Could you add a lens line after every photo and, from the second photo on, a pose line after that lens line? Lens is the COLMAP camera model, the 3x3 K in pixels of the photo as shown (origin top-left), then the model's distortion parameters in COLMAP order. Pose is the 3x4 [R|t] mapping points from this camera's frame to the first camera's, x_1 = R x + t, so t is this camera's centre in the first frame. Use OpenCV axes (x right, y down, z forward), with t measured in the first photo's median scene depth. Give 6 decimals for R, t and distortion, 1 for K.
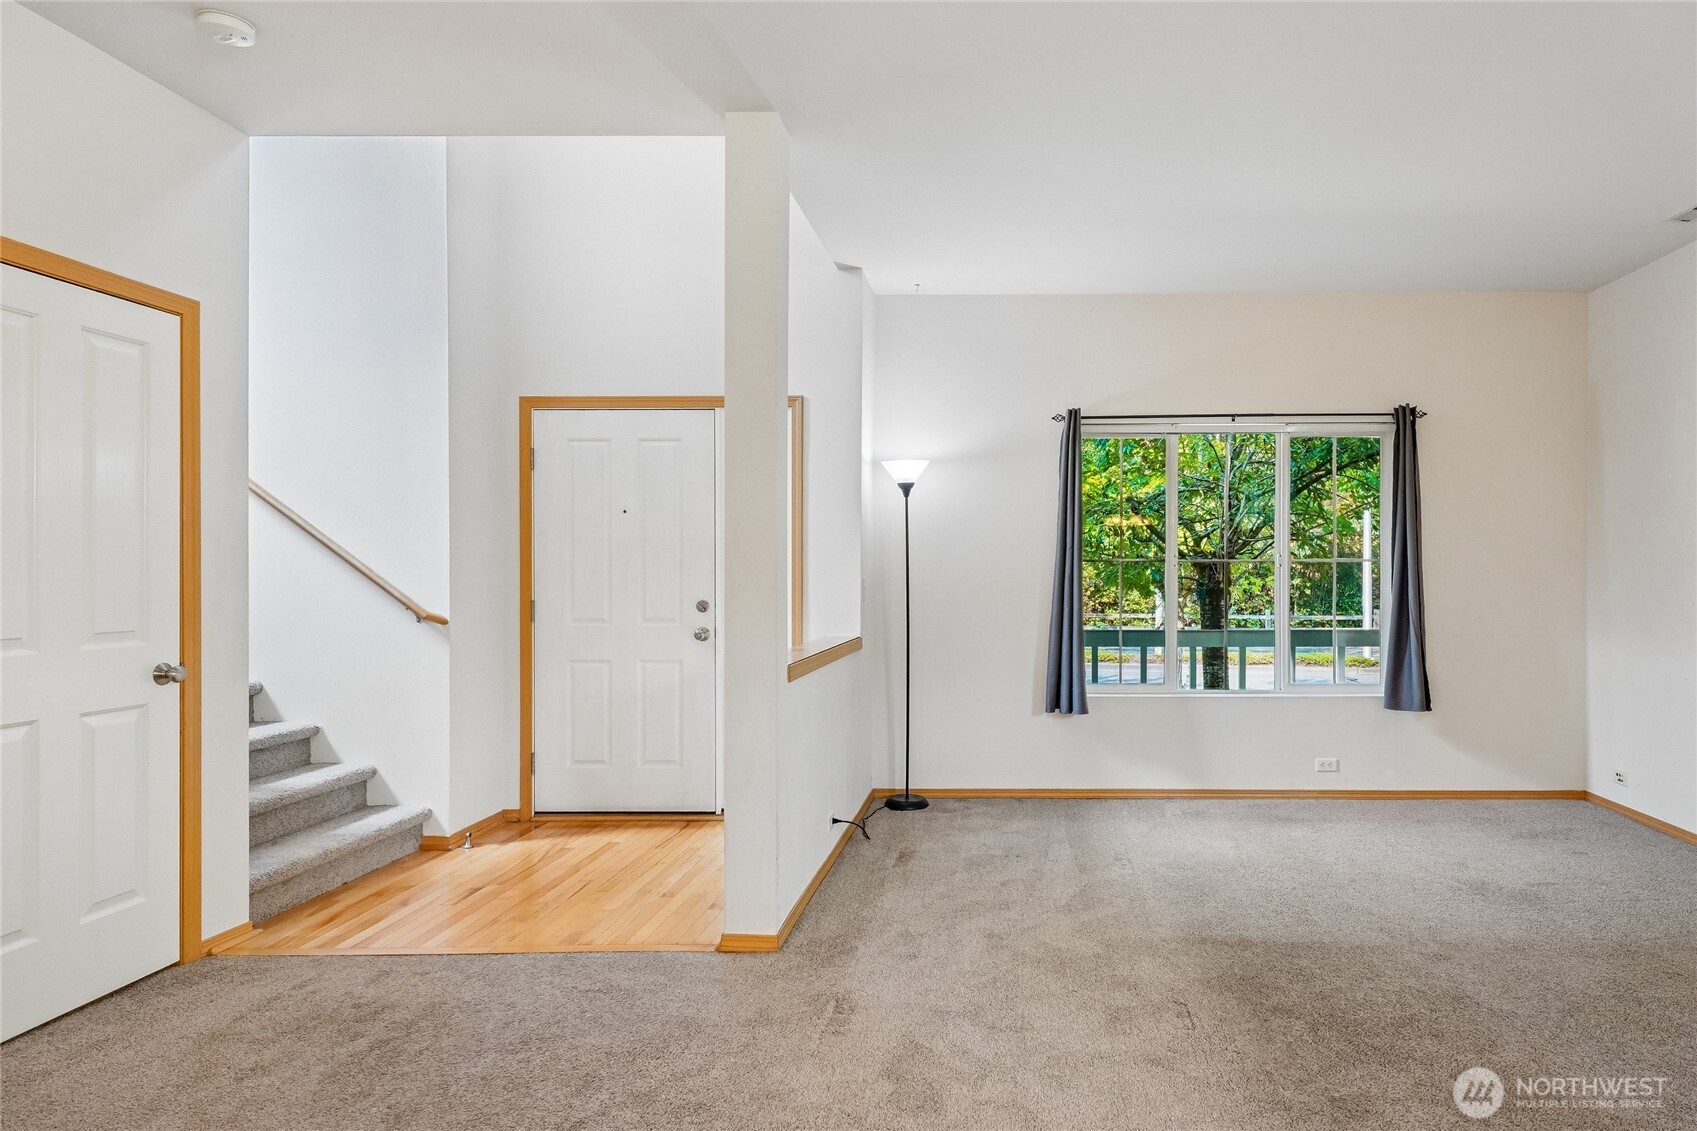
lens RADIAL K [[968.5, 0, 1010.6], [0, 968.5, 574.0], [0, 0, 1]] dist [0.003459, 0.002273]
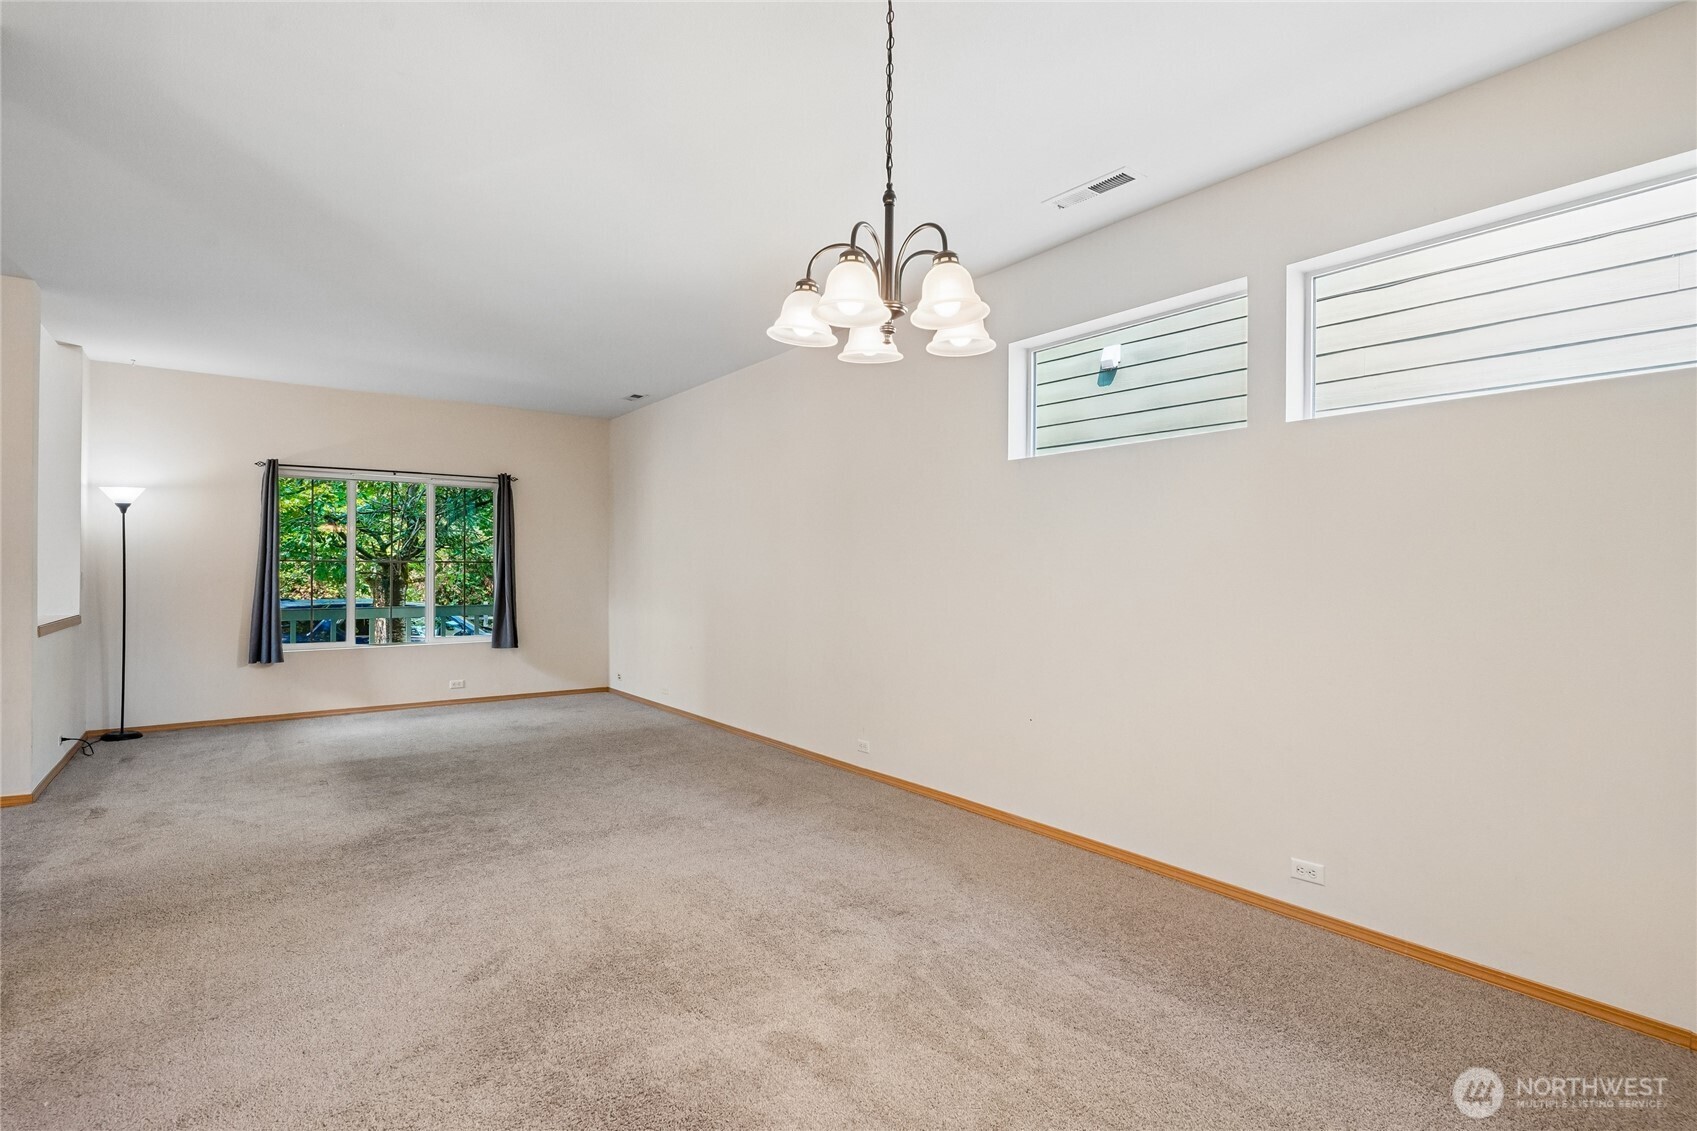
lens RADIAL K [[830.4, 0, 852.8], [0, 830.4, 568.2], [0, 0, 1]] dist [0.002502, 0.001397]
pose [[0.796134, 0.003738, 0.605109, 0.002242], [-0.000341, 0.999984, -0.005729, 0.005383], [-0.605120, 0.004355, 0.796122, -0.597859]]
